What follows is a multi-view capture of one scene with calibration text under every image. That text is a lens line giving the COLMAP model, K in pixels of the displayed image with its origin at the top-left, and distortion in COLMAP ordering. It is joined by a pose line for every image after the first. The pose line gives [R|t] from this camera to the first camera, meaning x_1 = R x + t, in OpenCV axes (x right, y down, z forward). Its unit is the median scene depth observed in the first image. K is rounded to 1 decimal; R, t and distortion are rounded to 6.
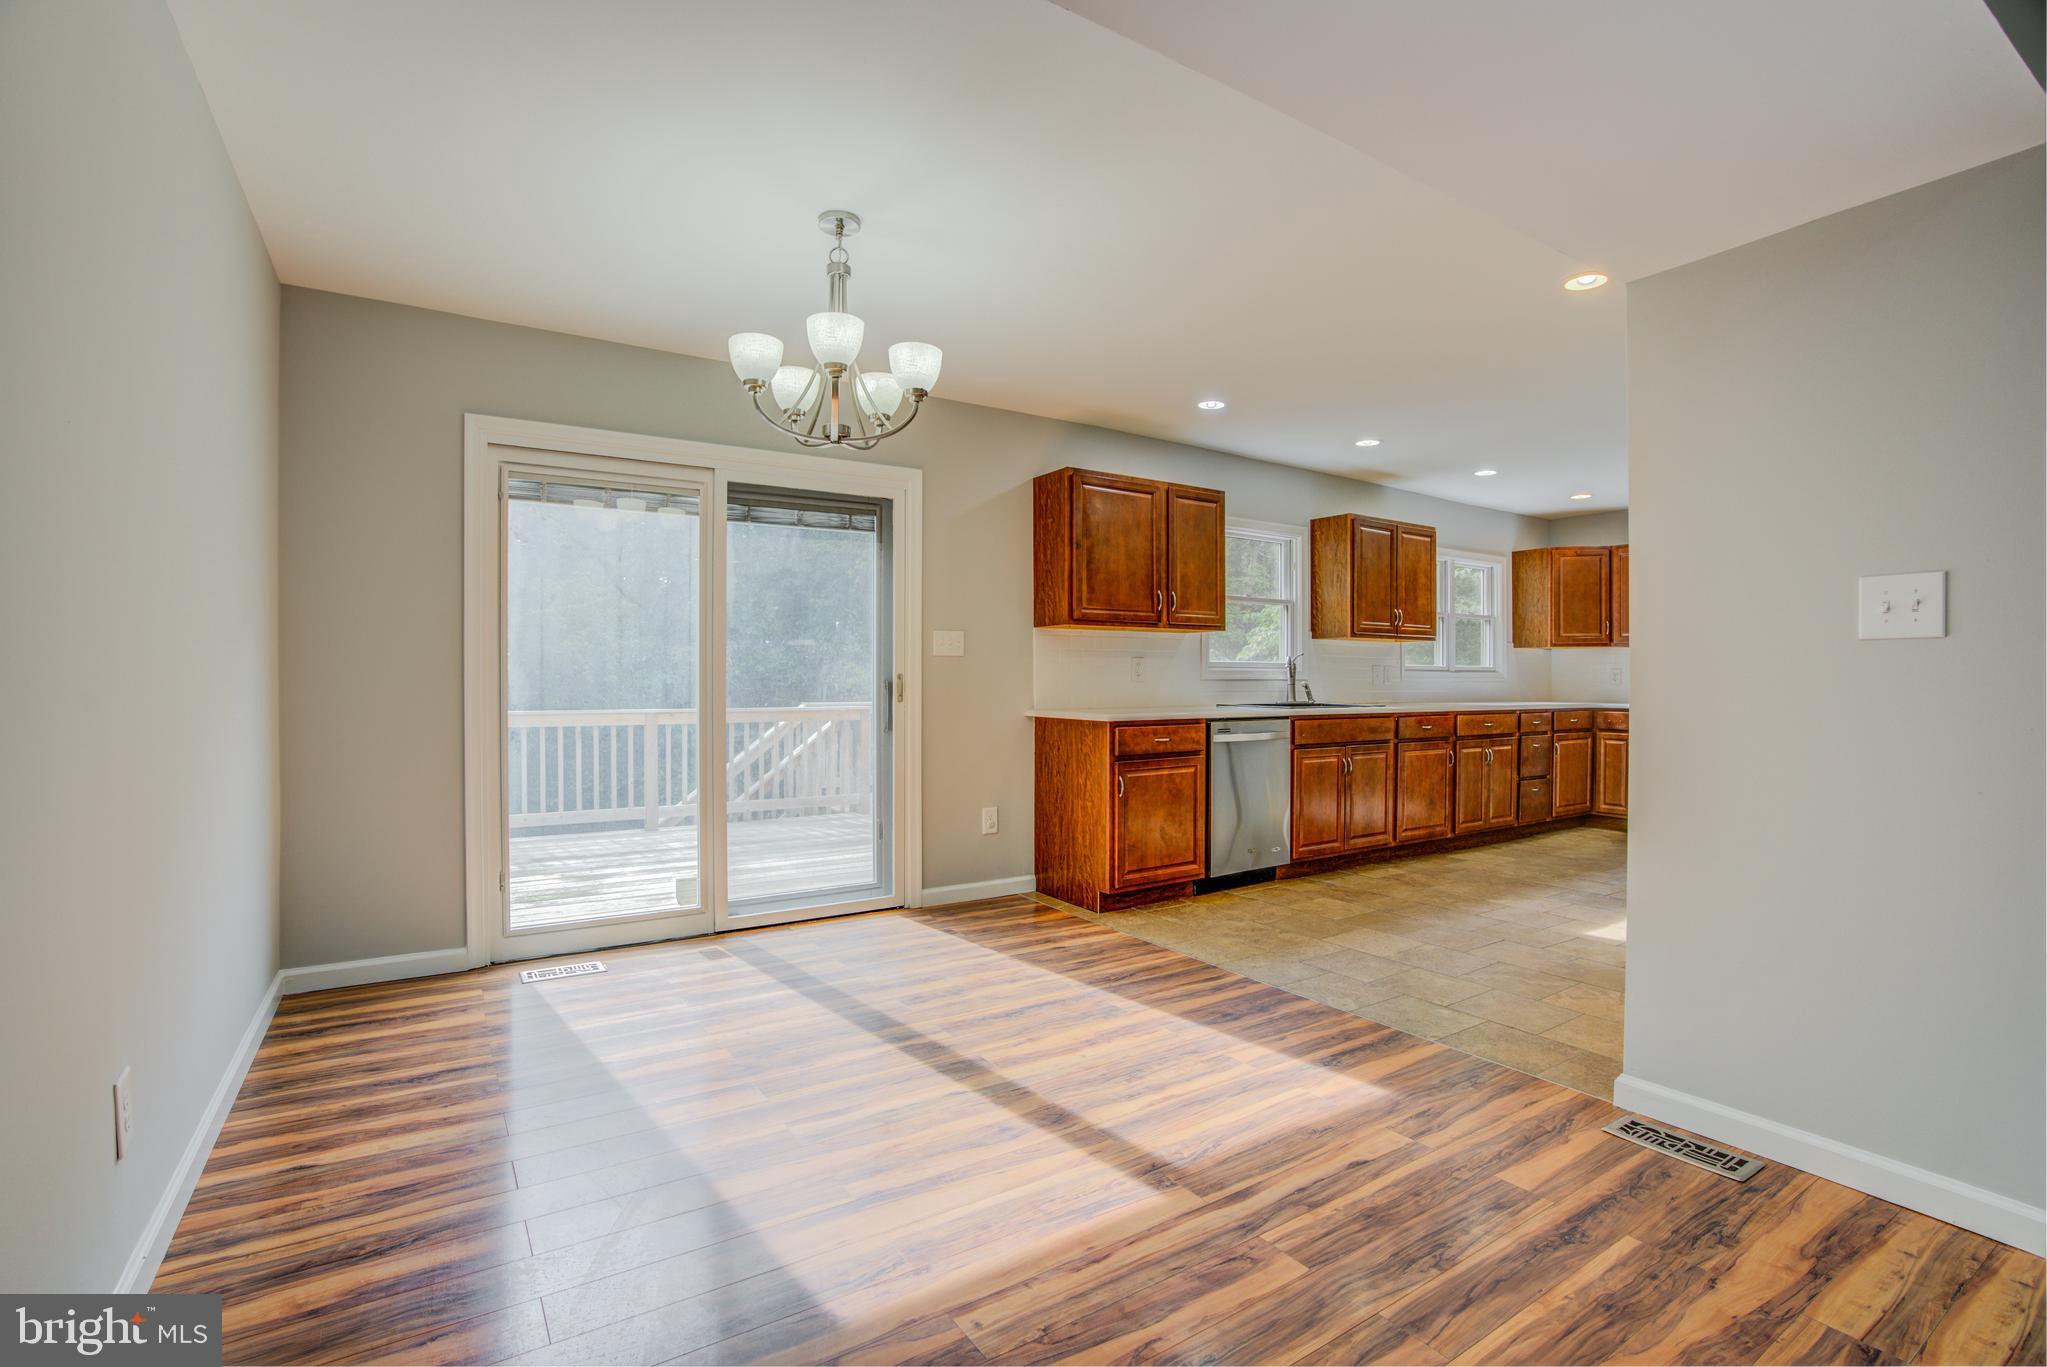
lens RADIAL K [[941.7, 0, 1014.4], [0, 941.7, 687.4], [0, 0, 1]] dist [-0.061336, 0.020156]
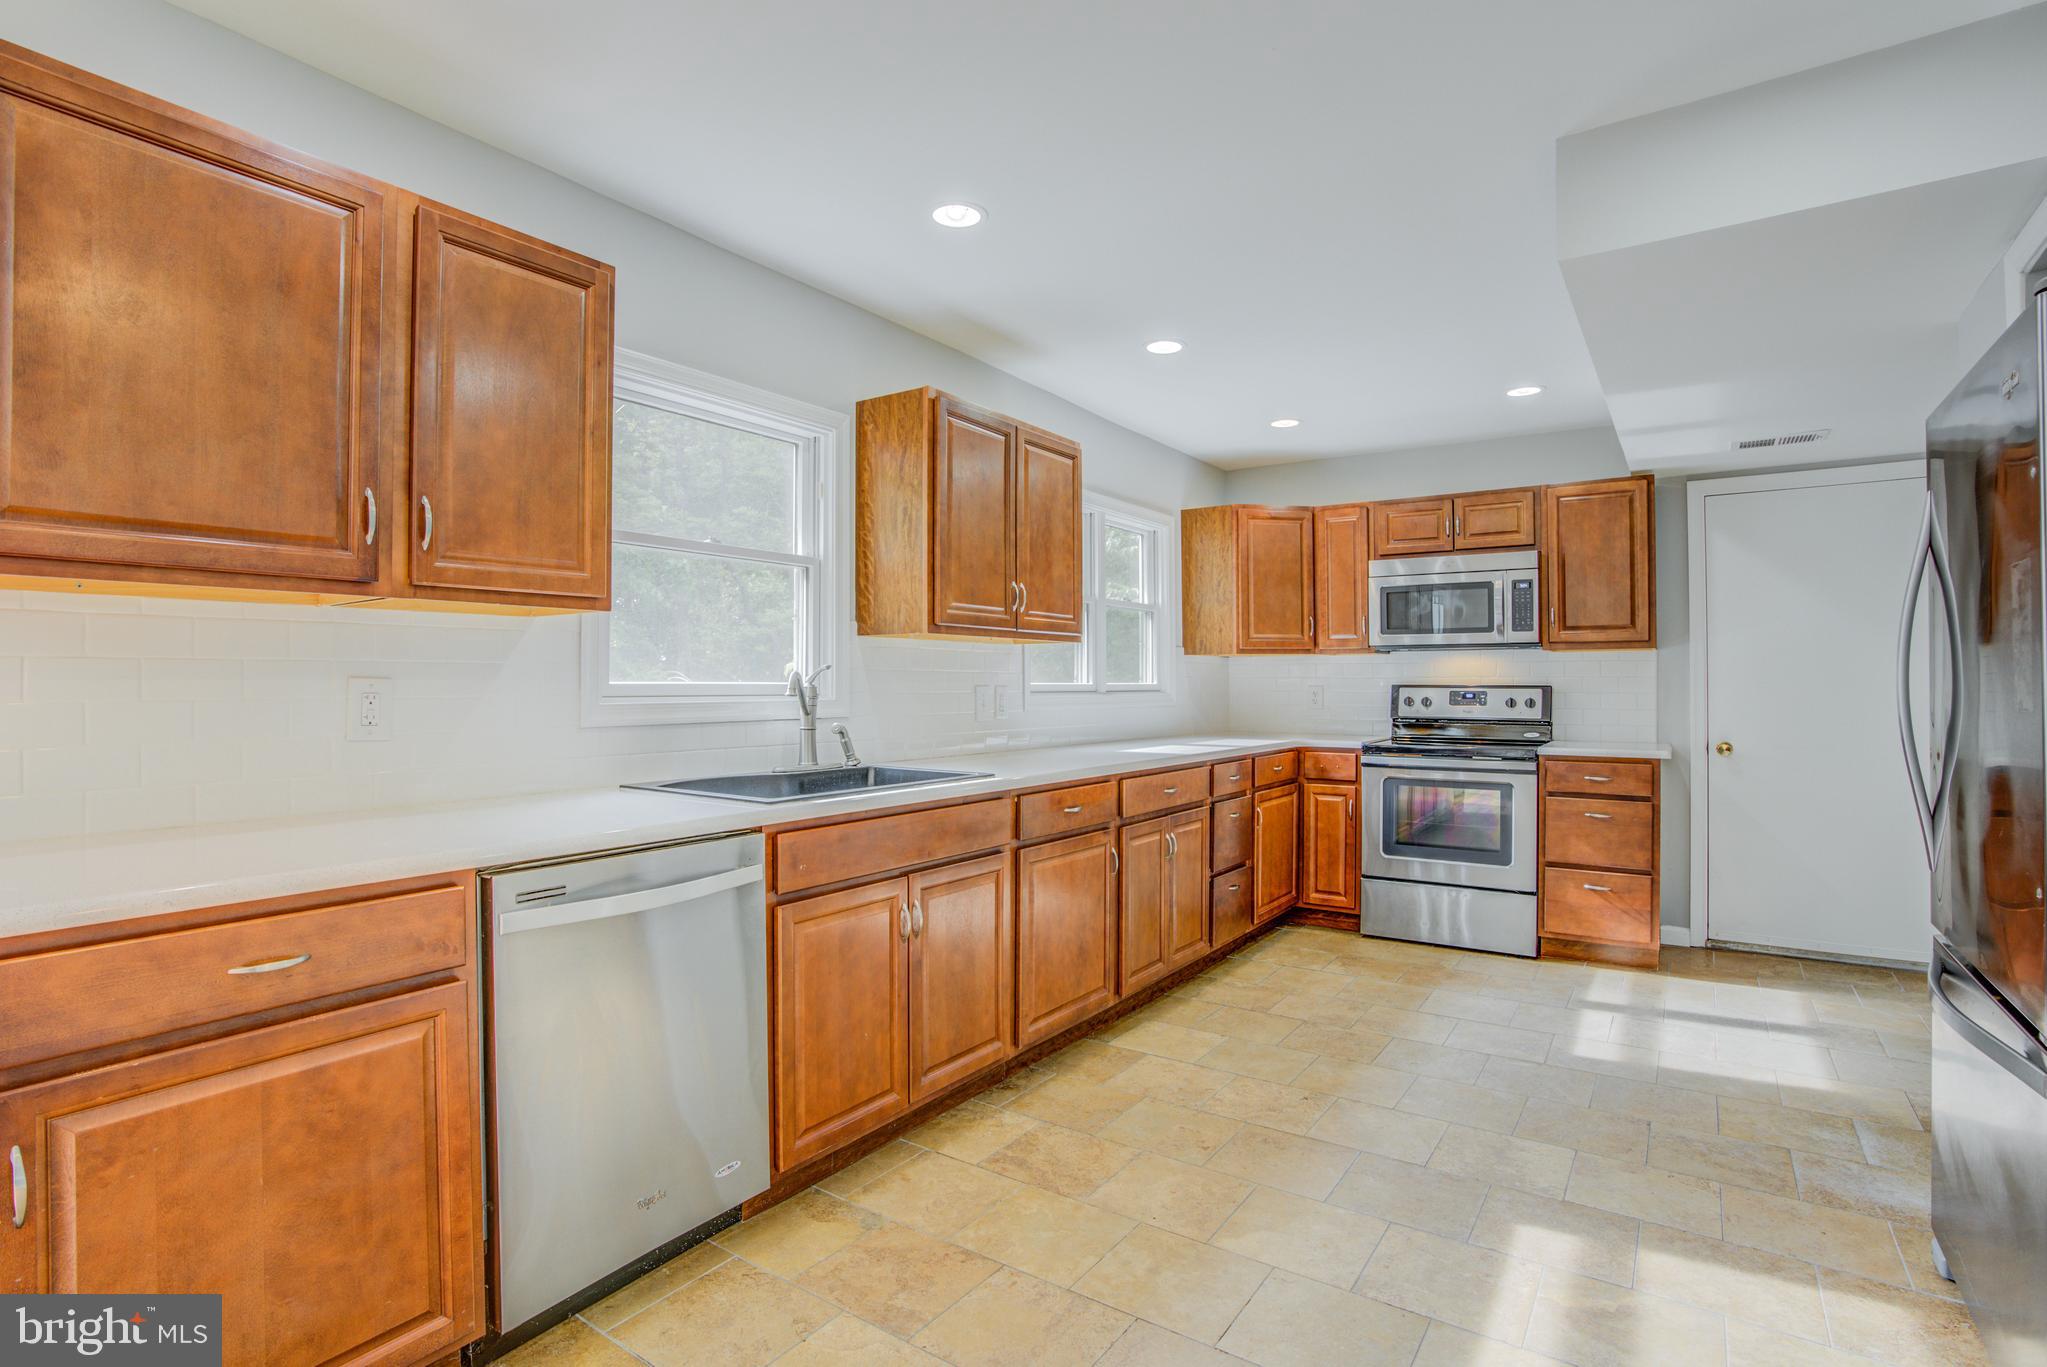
lens RADIAL K [[1005.3, 0, 1021.1], [0, 1005.3, 670.5], [0, 0, 1]] dist [-0.067127, 0.027317]
pose [[0.924501, 0.001991, 0.381174, 0.259878], [0.006383, 0.999765, -0.020702, -0.028751], [-0.381125, 0.021572, 0.924272, 0.628311]]
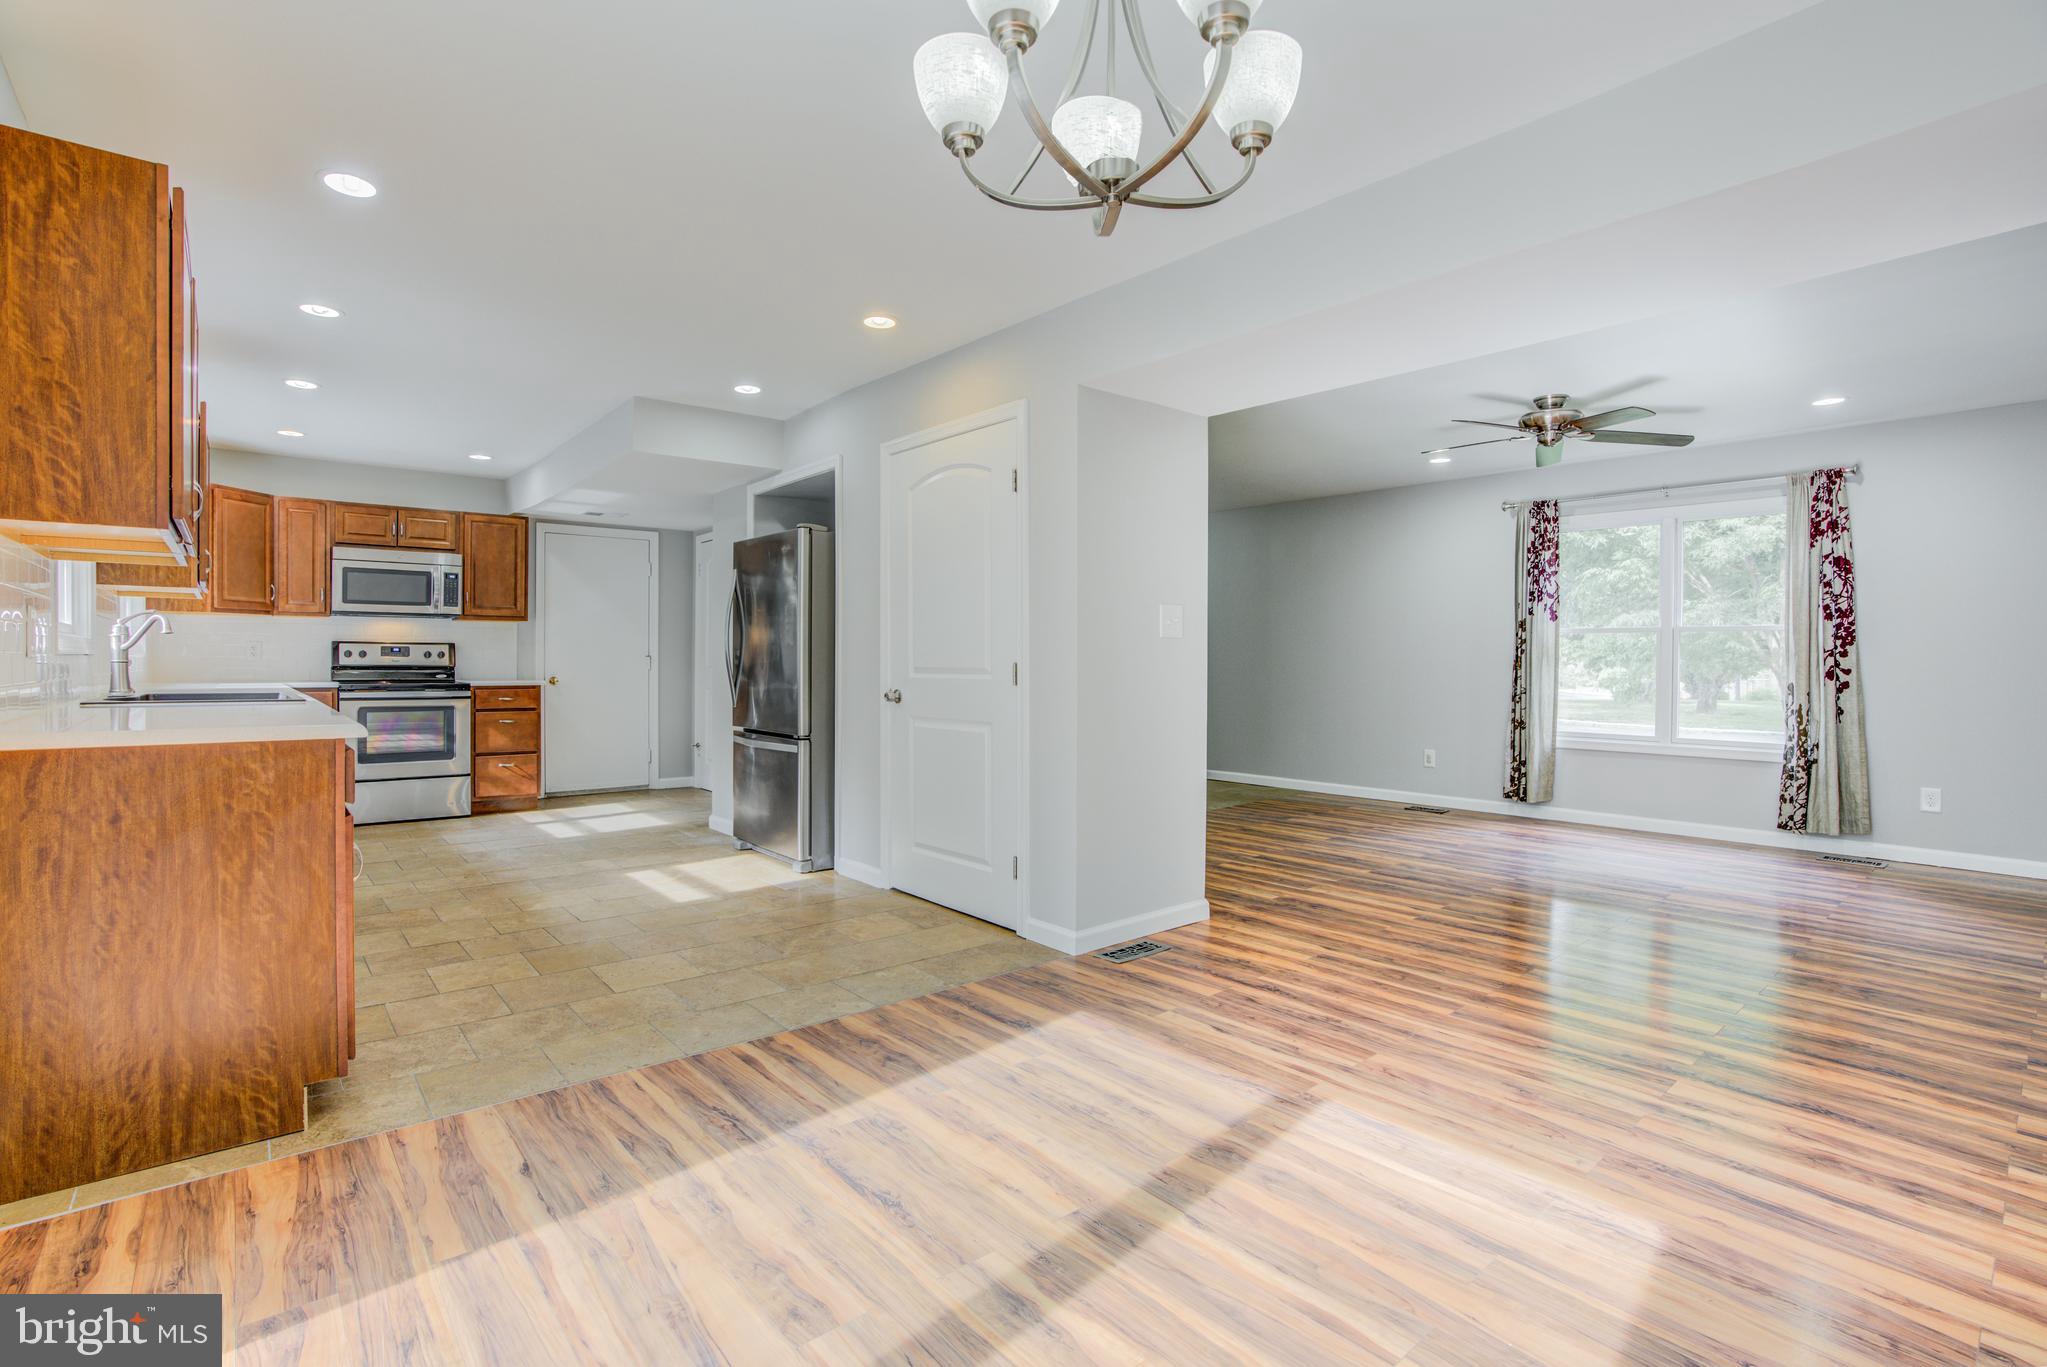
lens RADIAL K [[941.7, 0, 1014.4], [0, 941.7, 687.4], [0, 0, 1]] dist [-0.061336, 0.020156]
pose [[-0.123835, -0.032604, 0.991767, -0.414395], [0.001547, 0.999453, 0.033050, -0.007105], [-0.992302, 0.005627, -0.123717, 0.675812]]
